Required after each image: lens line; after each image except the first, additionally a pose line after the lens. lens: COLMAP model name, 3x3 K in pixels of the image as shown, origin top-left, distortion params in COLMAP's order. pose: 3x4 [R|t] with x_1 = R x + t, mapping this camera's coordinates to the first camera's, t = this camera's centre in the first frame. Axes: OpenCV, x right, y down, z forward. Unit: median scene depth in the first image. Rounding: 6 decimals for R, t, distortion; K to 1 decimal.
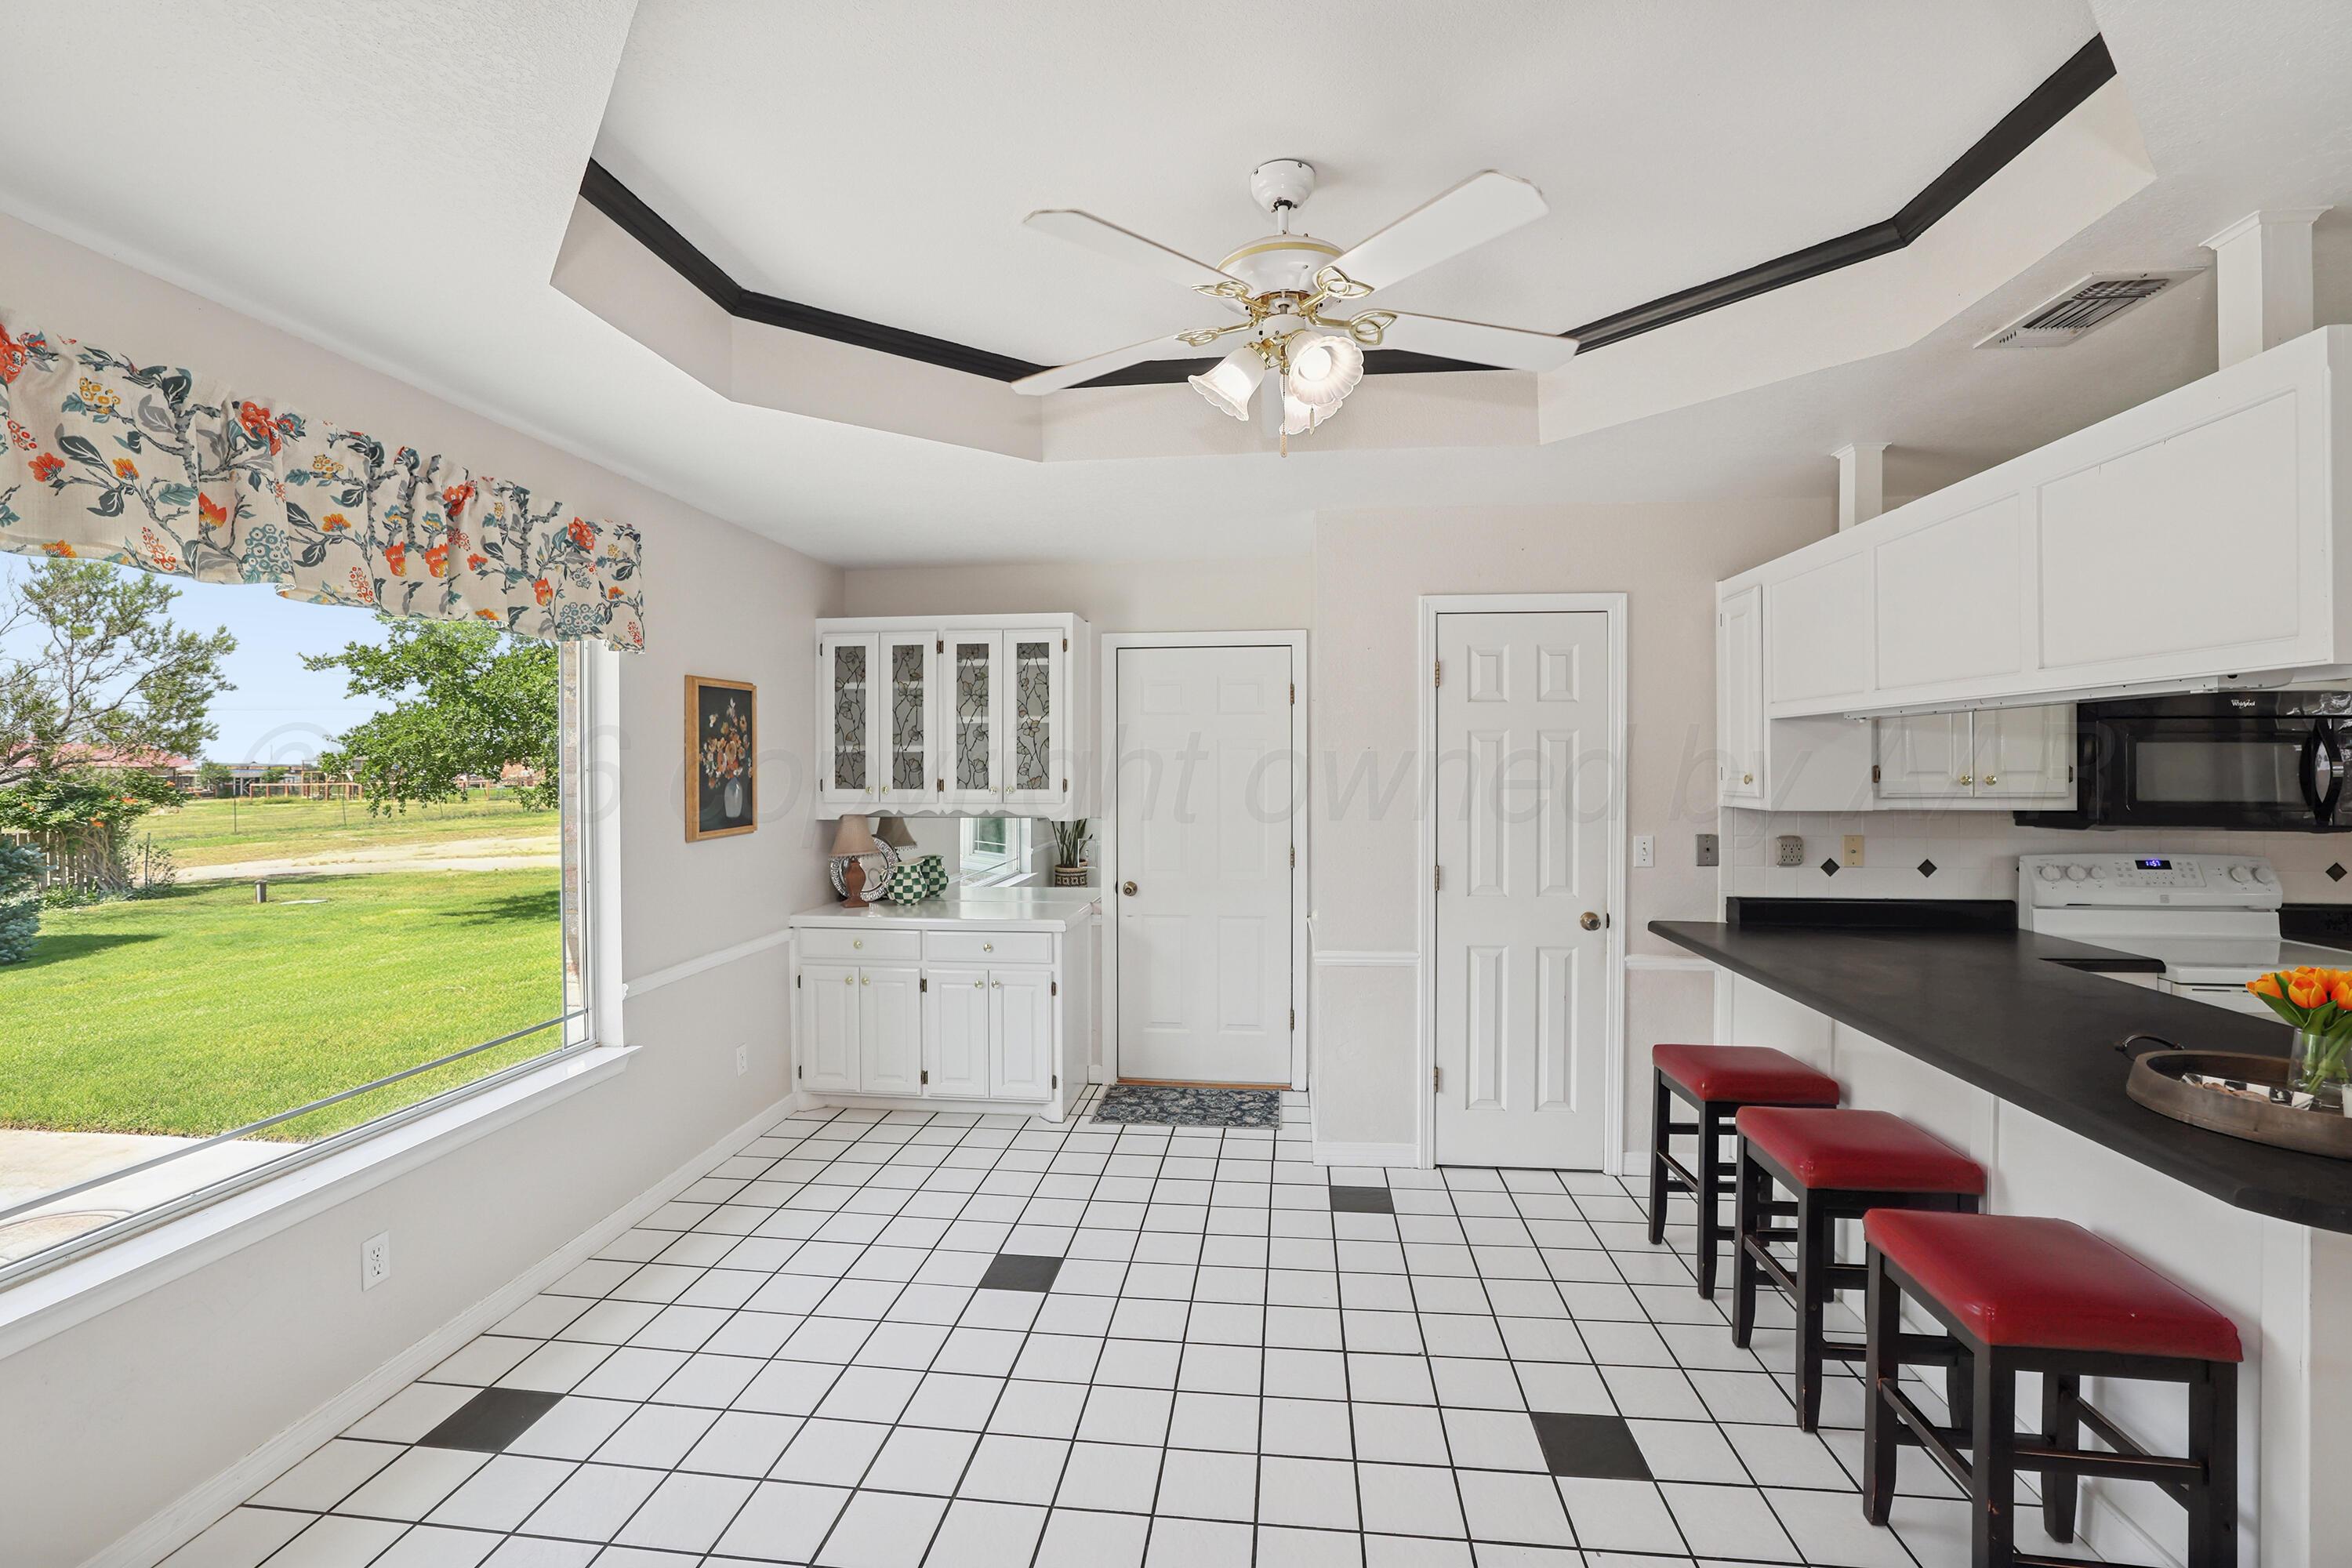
lens RADIAL K [[1048.8, 0, 1154.1], [0, 1048.8, 744.2], [0, 0, 1]] dist [-0.021219, 0.006967]
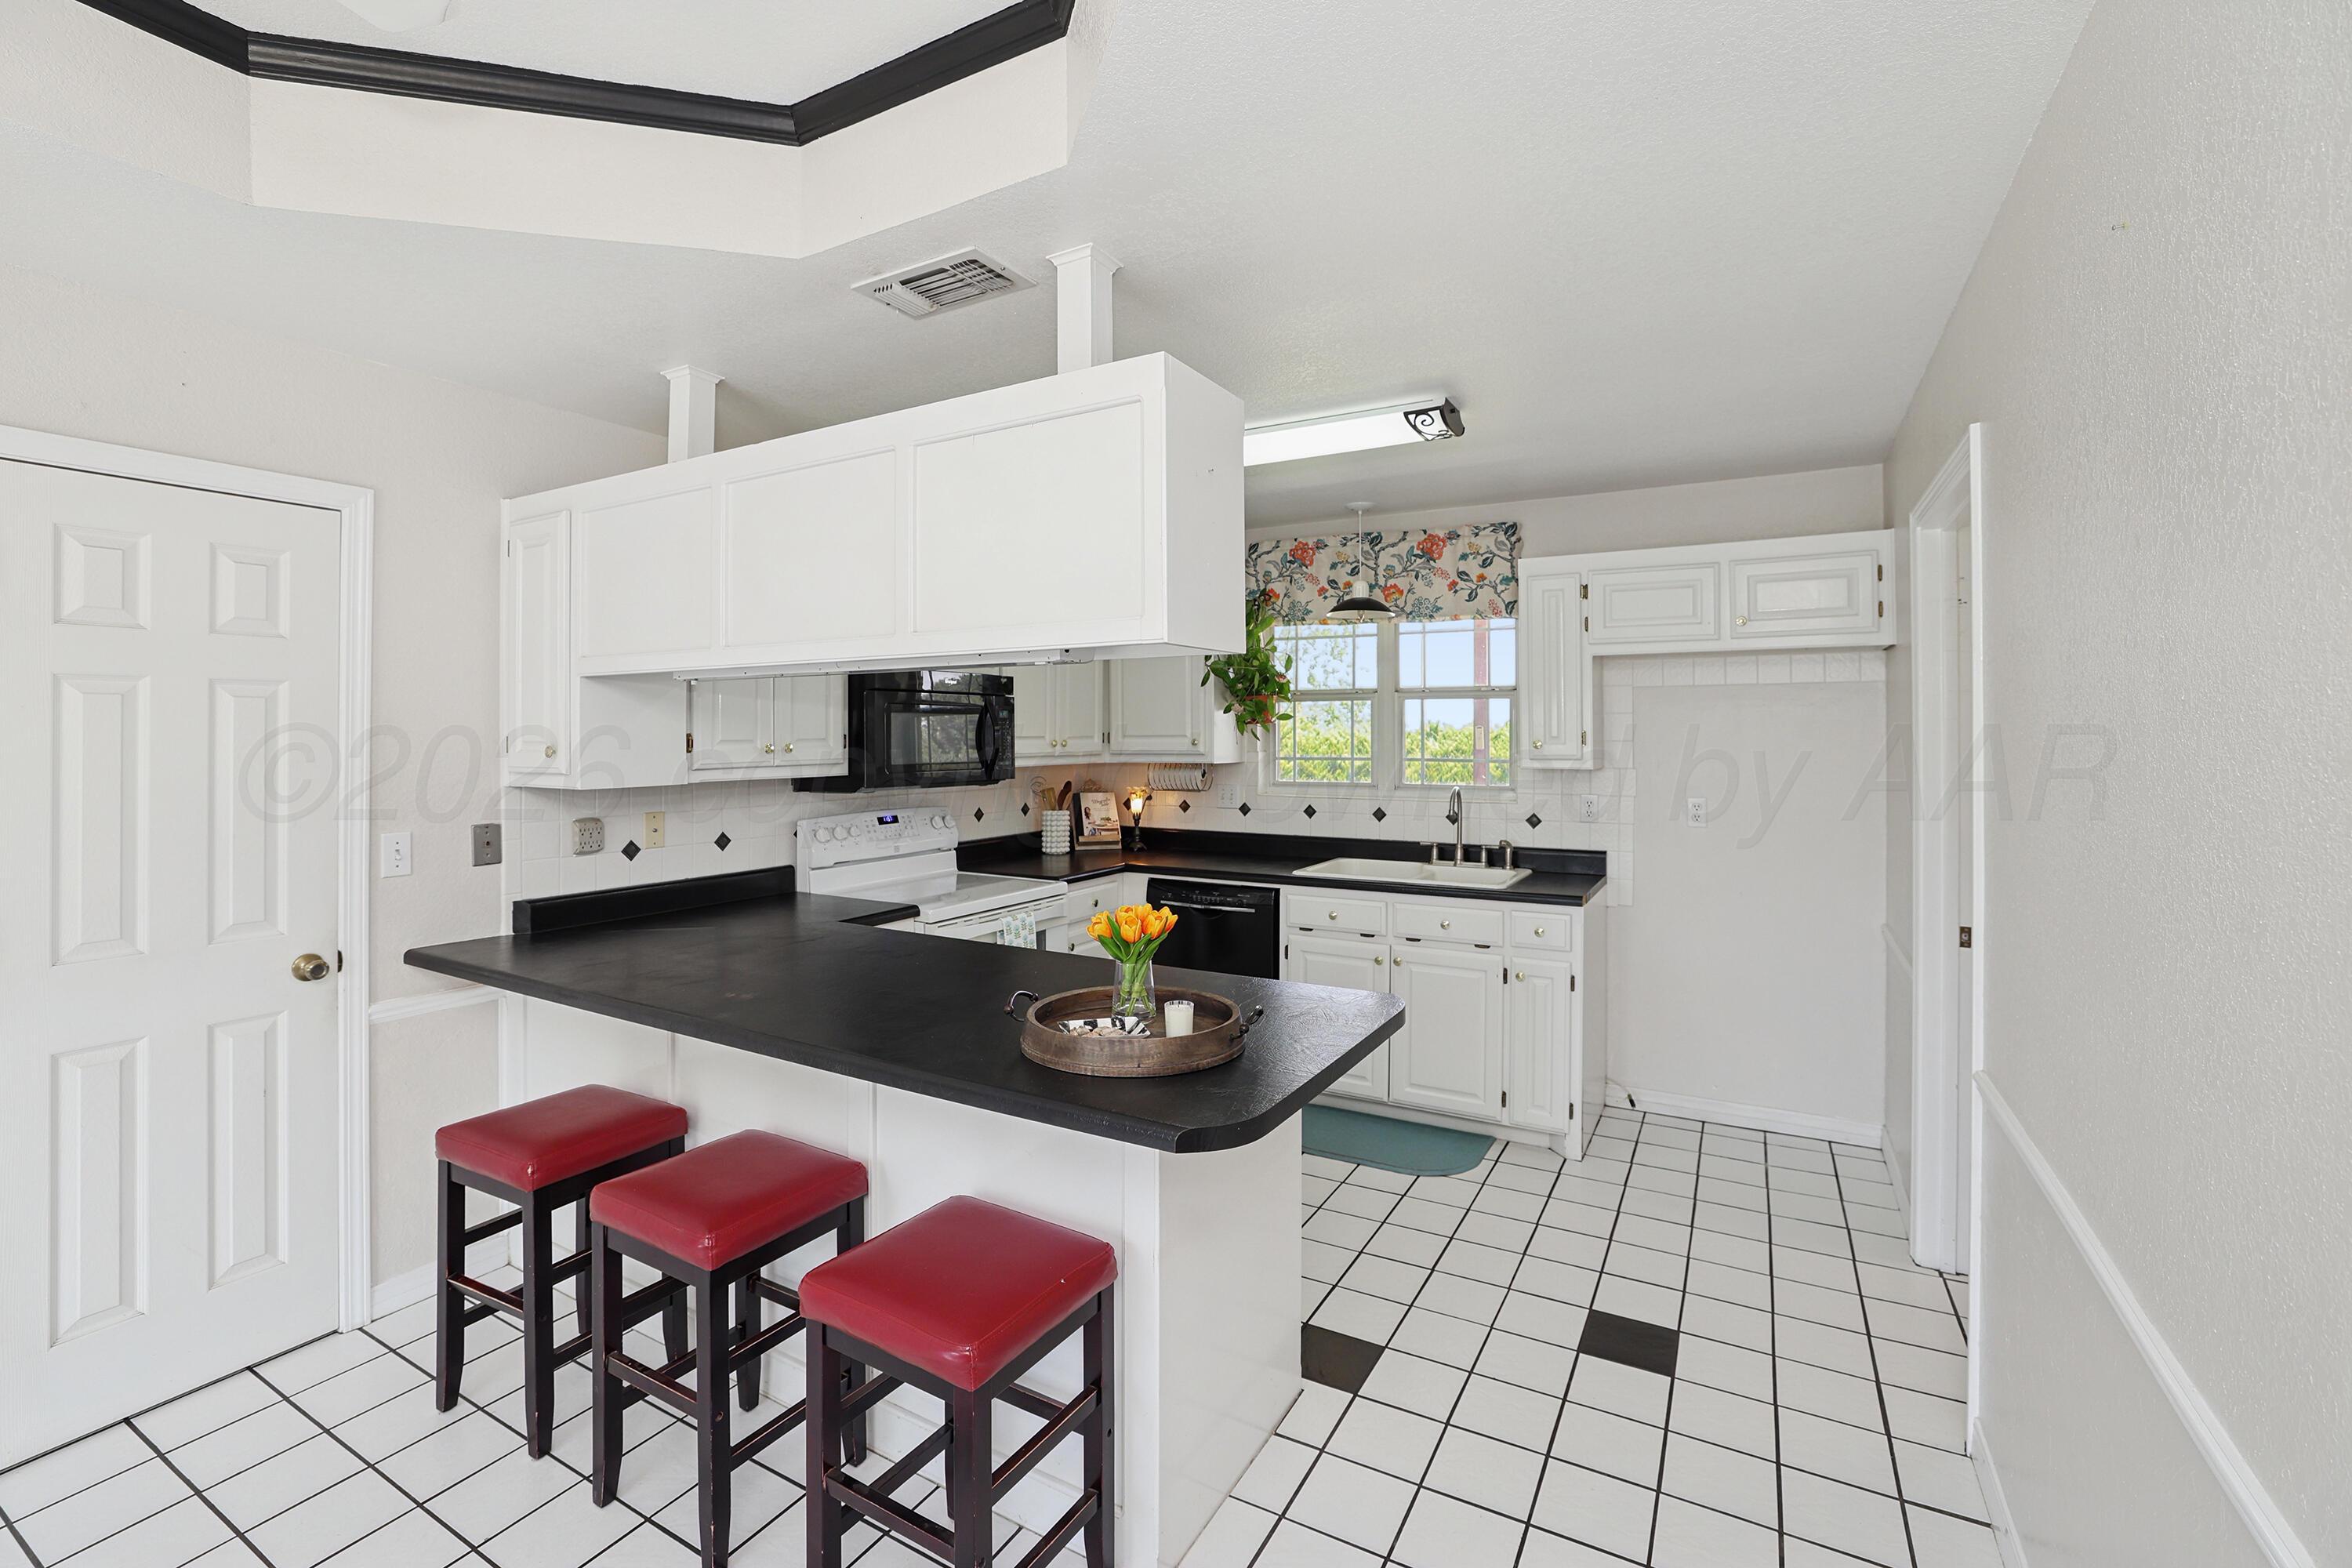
lens RADIAL K [[1048.8, 0, 1184.0], [0, 1048.8, 732.8], [0, 0, 1]] dist [-0.021219, 0.006967]
pose [[0.397416, -0.003105, 0.917633, 0.029839], [-0.013814, 0.999861, 0.009366, 0.004442], [-0.917534, -0.016398, 0.397318, 0.225228]]
